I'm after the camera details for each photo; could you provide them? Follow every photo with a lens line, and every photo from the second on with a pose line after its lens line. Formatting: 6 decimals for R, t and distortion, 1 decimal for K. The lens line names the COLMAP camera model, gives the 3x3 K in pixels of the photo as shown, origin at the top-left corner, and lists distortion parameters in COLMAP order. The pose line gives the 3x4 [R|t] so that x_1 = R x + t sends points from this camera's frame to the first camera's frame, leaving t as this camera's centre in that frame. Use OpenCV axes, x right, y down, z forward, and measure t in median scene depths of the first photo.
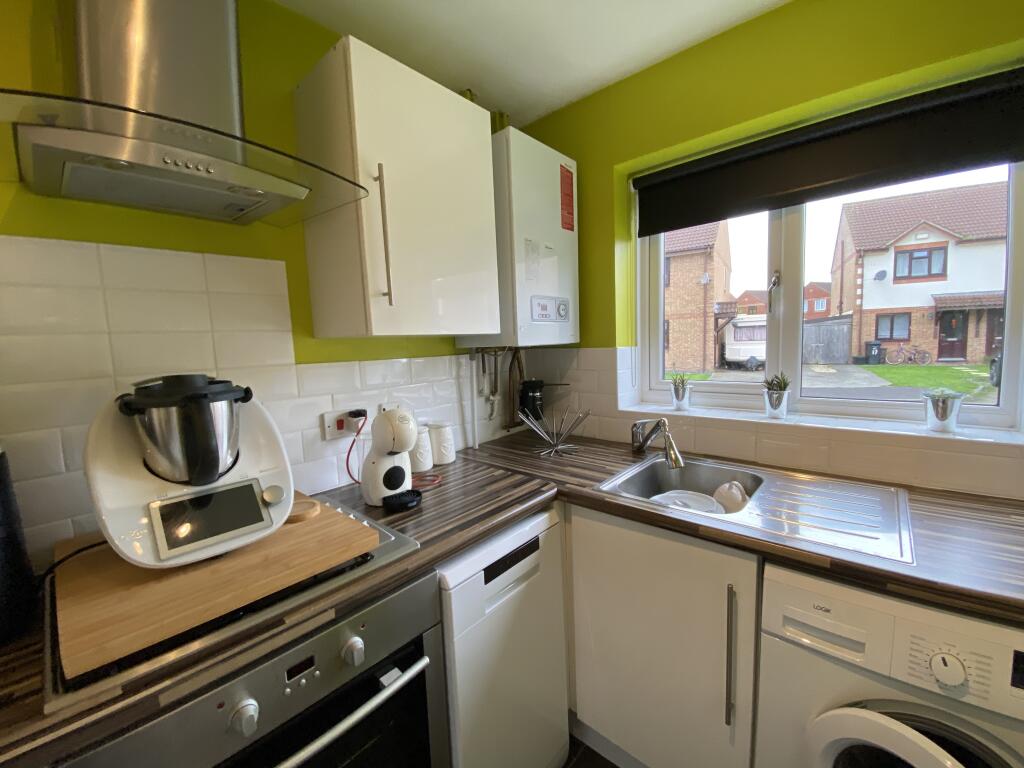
lens RADIAL K [[402.2, 0, 512.0], [0, 402.2, 384.0], [0, 0, 1]] dist [-0.010090, -0.000061]
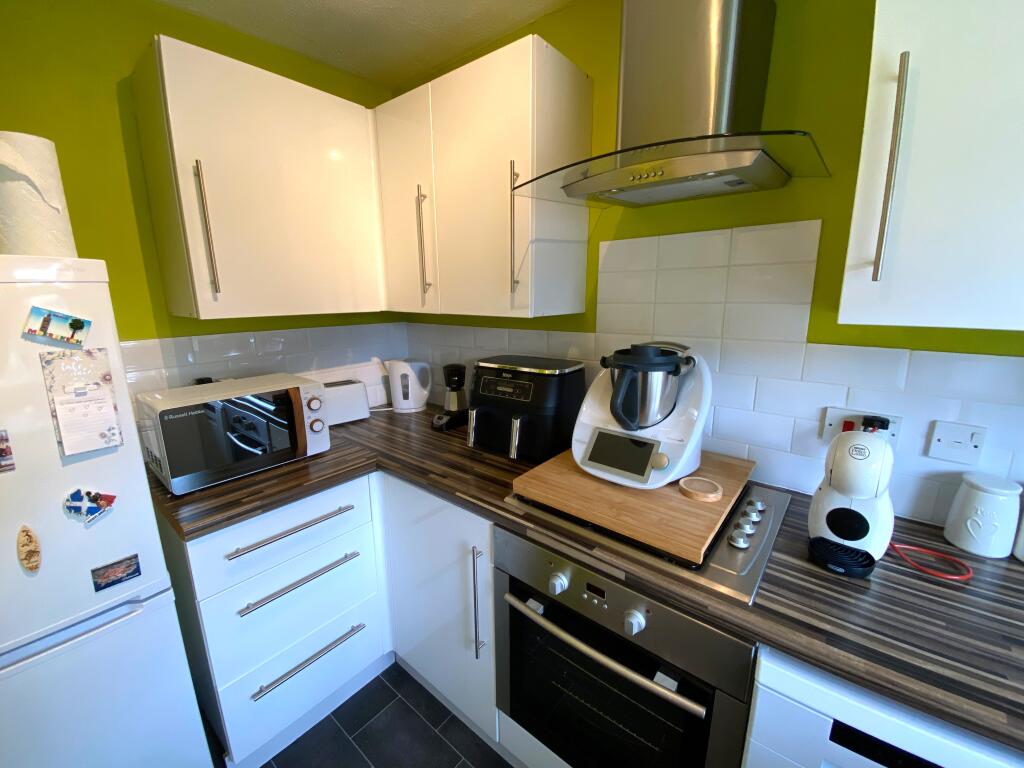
lens RADIAL K [[402.2, 0, 512.0], [0, 402.2, 384.0], [0, 0, 1]] dist [-0.010090, -0.000061]
pose [[0.043266, 0.249225, -0.967479, 0.438736], [-0.093707, 0.965129, 0.244429, -0.175392], [0.994659, 0.080084, 0.065112, 0.489311]]
